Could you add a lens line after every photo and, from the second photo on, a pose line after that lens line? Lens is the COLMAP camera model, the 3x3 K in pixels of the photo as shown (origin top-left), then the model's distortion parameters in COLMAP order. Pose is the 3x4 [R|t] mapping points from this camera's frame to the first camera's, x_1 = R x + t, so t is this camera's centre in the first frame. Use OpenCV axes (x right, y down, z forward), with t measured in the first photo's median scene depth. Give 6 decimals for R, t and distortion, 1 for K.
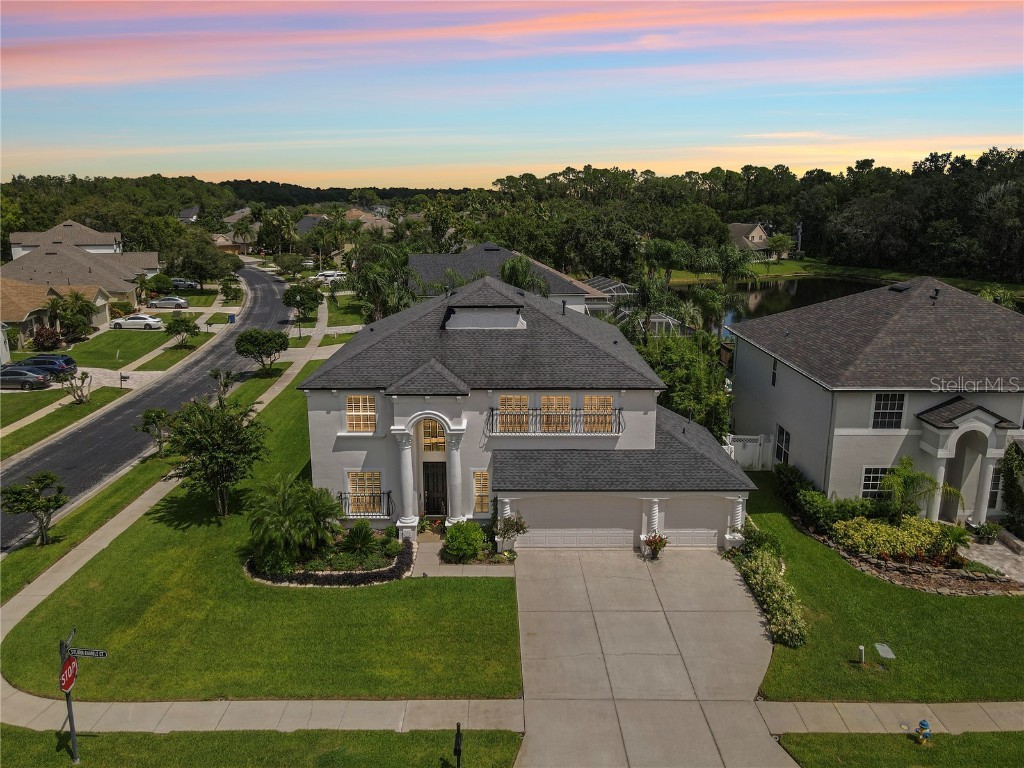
lens RADIAL K [[747.6, 0, 512.0], [0, 747.6, 384.0], [0, 0, 1]] dist [0.002759, 0.027486]
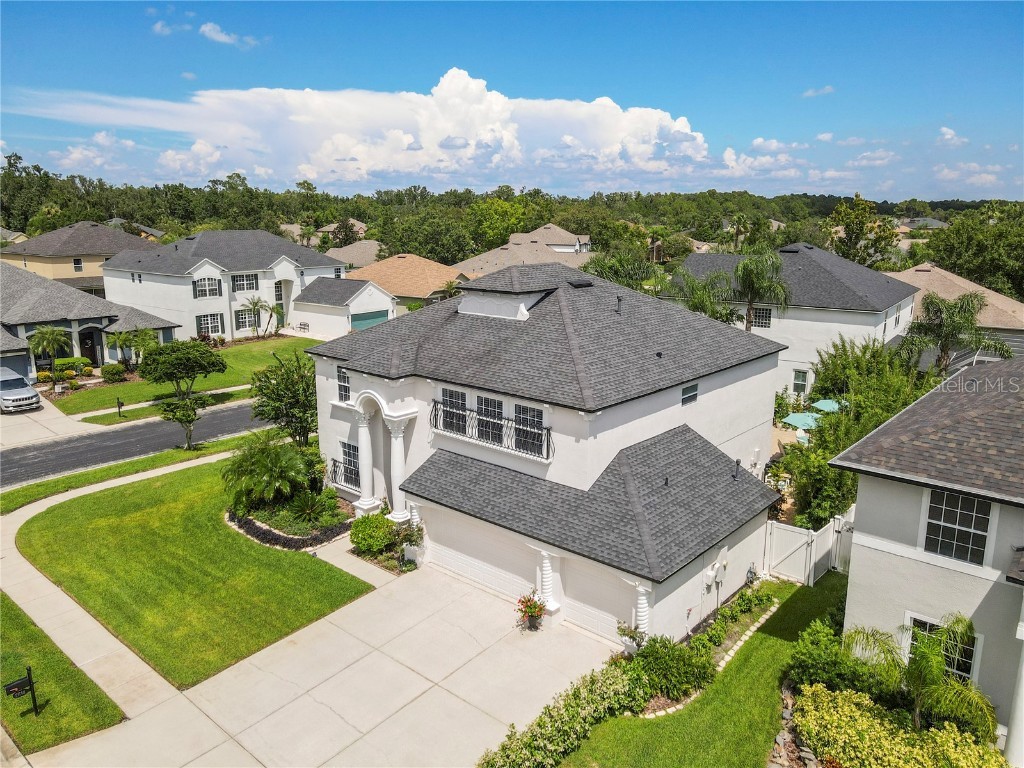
lens RADIAL K [[747.6, 0, 512.0], [0, 747.6, 384.0], [0, 0, 1]] dist [0.002759, 0.027486]
pose [[0.753052, 0.148365, -0.641016, 0.597528], [-0.160878, 0.986193, 0.039261, -0.035858], [0.637990, 0.073560, 0.766523, 0.370146]]
